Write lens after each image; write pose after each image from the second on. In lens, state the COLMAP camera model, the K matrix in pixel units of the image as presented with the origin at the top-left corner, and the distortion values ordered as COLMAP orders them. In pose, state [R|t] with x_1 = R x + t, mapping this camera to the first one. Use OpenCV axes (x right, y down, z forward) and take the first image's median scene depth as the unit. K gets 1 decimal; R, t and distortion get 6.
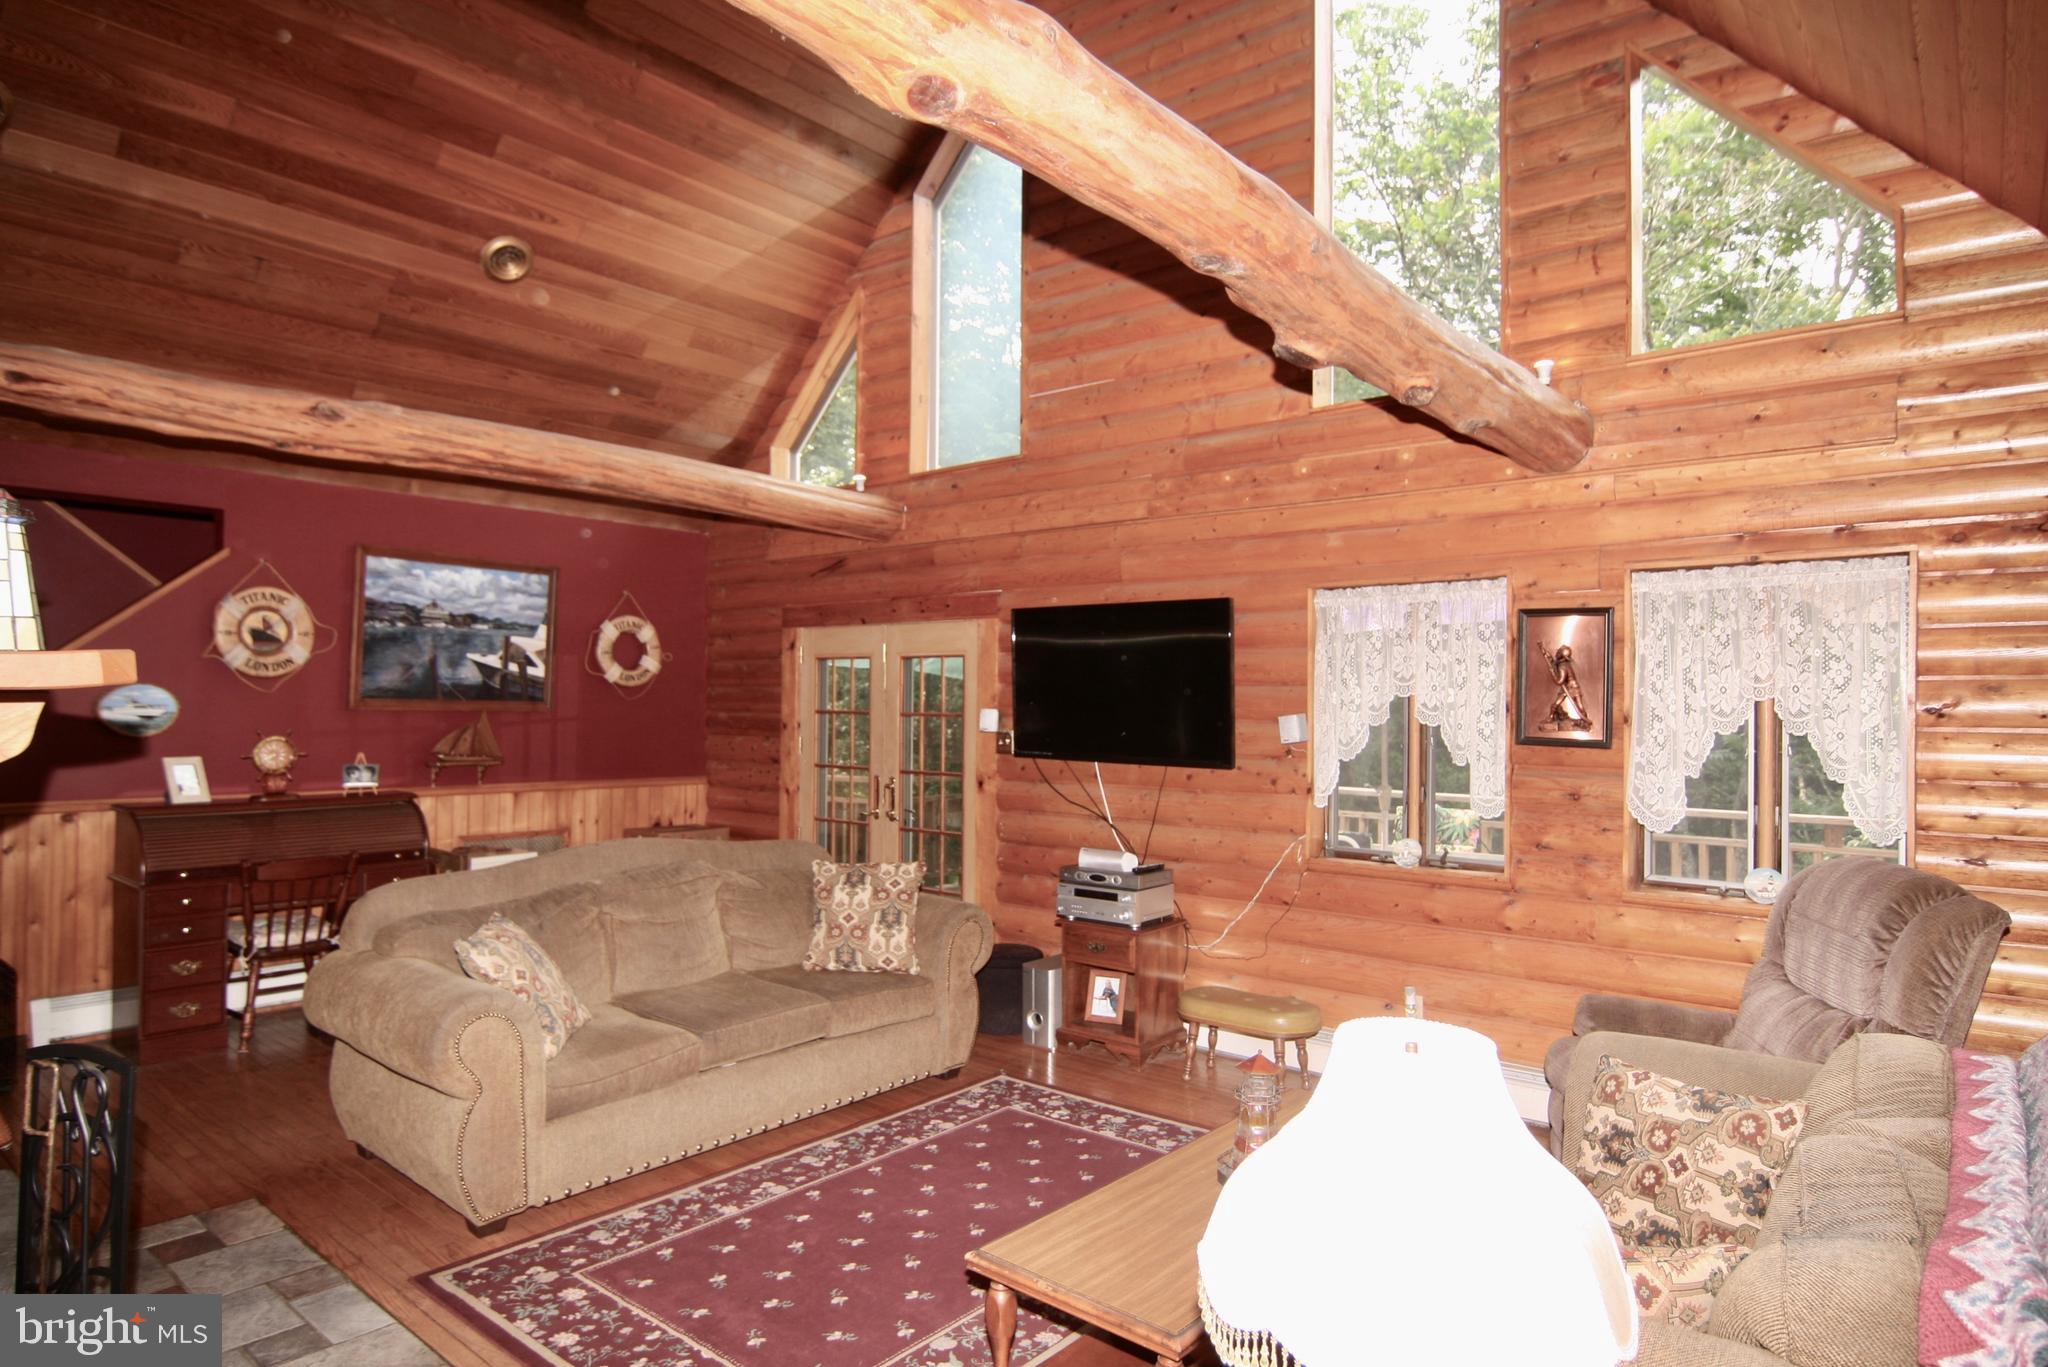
lens RADIAL K [[1181.3, 0, 1011.6], [0, 1181.3, 684.1], [0, 0, 1]] dist [-0.006526, -0.012747]
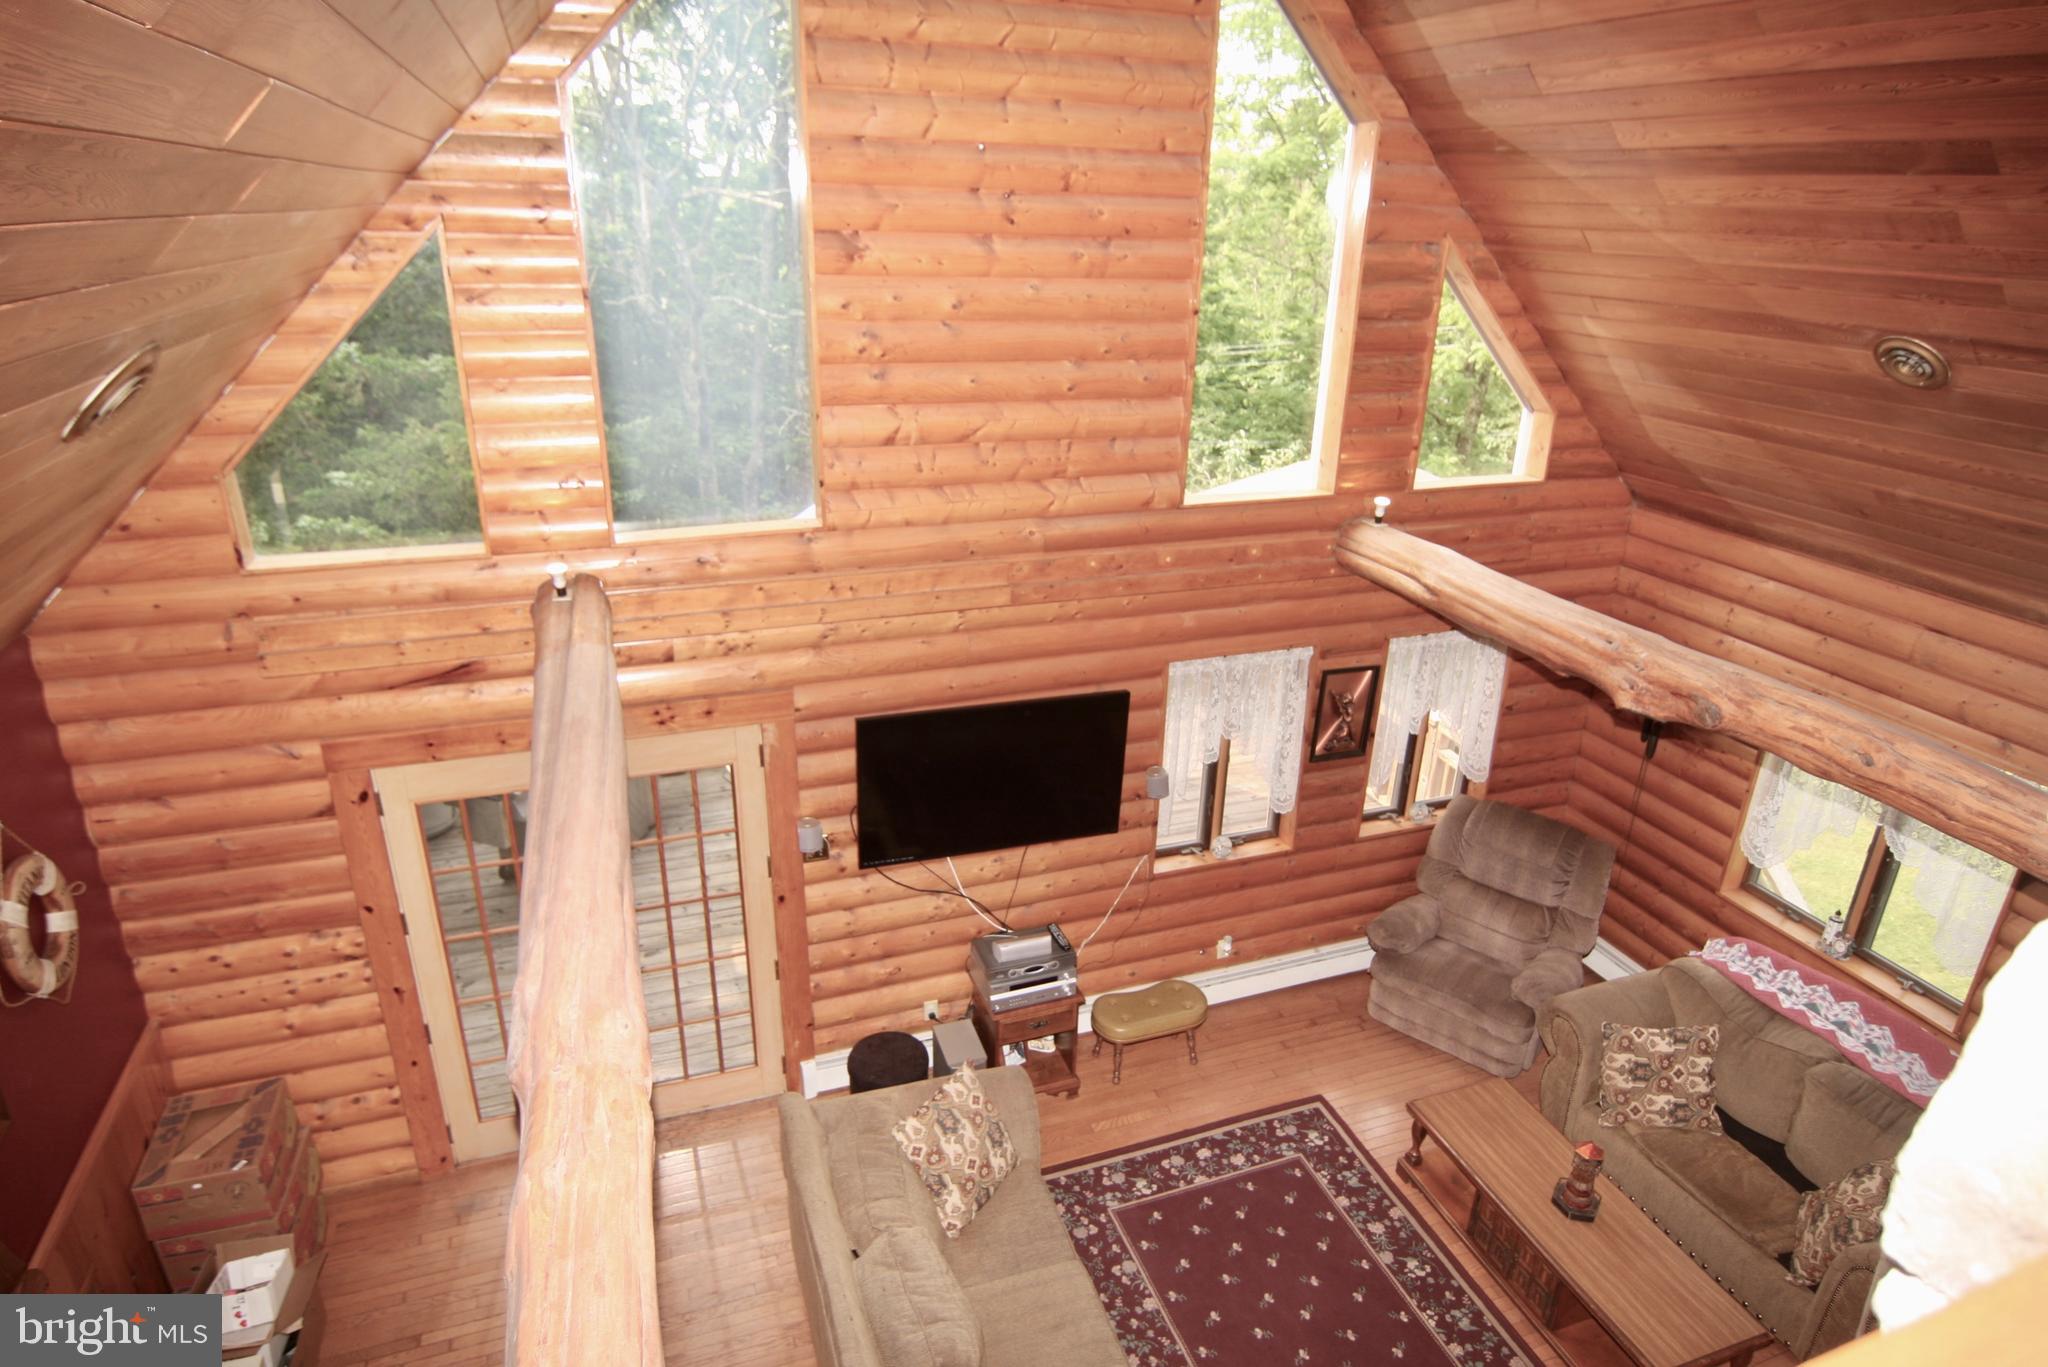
lens RADIAL K [[1181.3, 0, 1024.3], [0, 1181.3, 683.5], [0, 0, 1]] dist [-0.006526, -0.012747]
pose [[0.497679, -0.323012, 0.804971, -0.788263], [-0.027514, 0.921723, 0.386872, -0.538613], [-0.866925, -0.214686, 0.449835, 0.672889]]
